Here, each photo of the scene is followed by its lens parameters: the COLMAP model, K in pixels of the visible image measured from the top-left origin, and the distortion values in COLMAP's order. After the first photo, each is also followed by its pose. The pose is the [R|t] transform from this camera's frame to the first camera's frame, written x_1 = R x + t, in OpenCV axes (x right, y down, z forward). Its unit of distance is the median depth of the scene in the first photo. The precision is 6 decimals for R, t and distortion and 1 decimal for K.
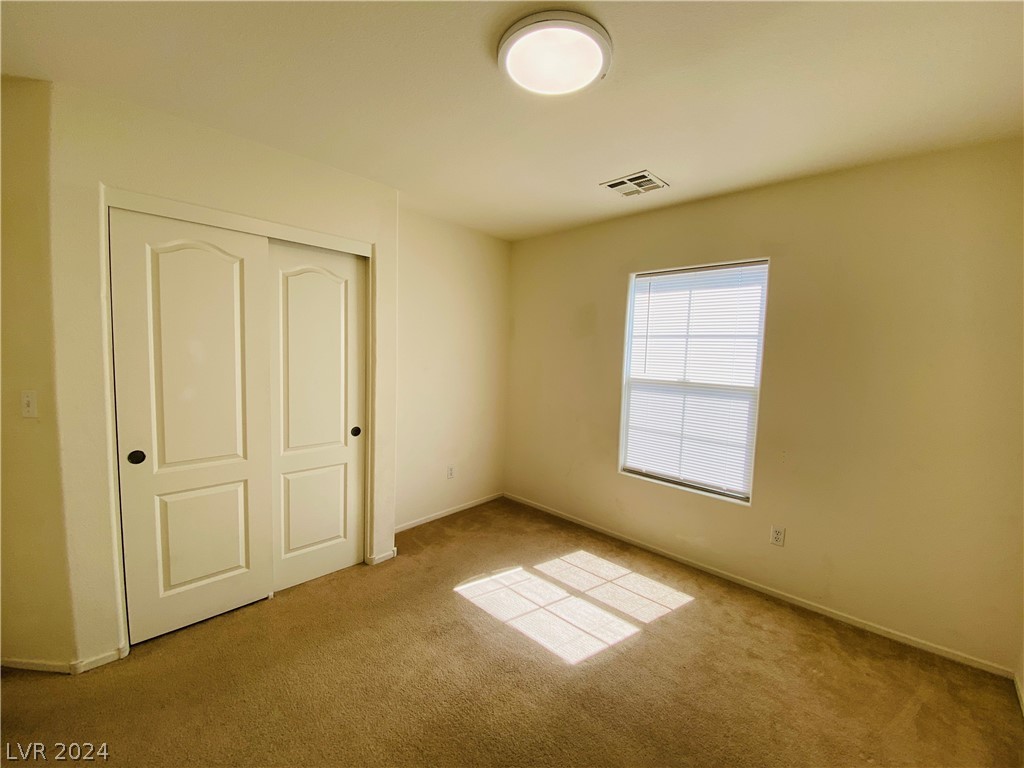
lens RADIAL K [[416.0, 0, 512.0], [0, 416.0, 384.0], [0, 0, 1]] dist [0.030098, -0.025065]
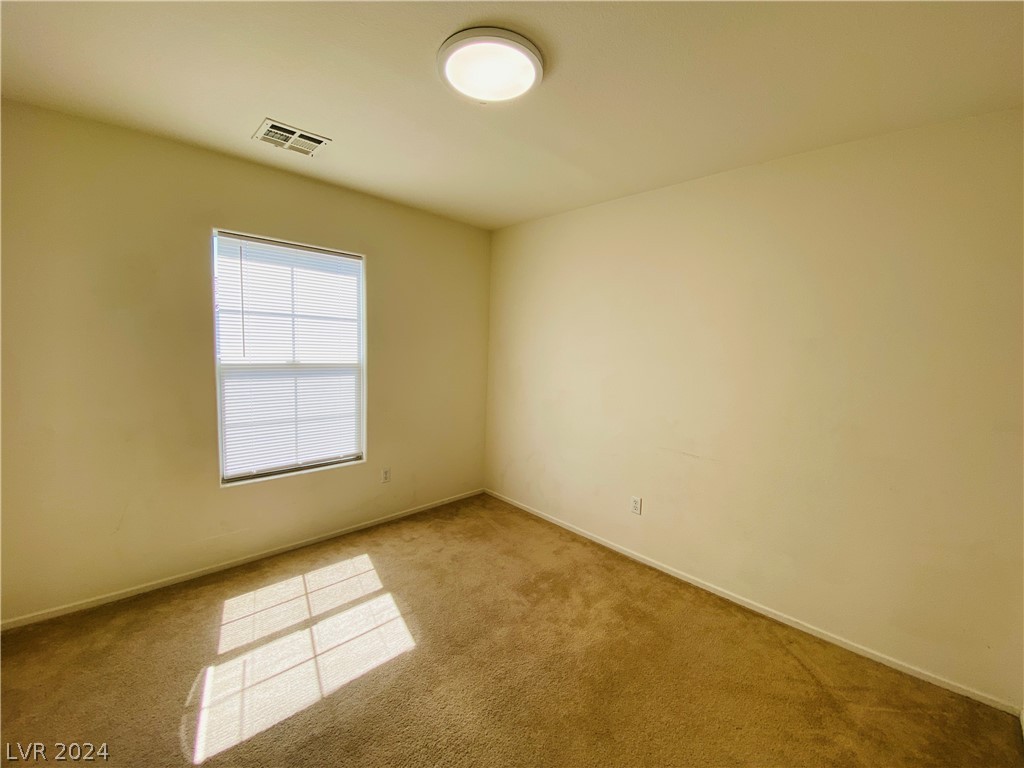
lens RADIAL K [[416.0, 0, 512.0], [0, 416.0, 384.0], [0, 0, 1]] dist [0.030098, -0.025065]
pose [[0.041787, -0.123085, 0.991516, -0.576164], [0.047472, 0.991507, 0.121083, -0.056666], [-0.997998, 0.042010, 0.047276, 0.505728]]
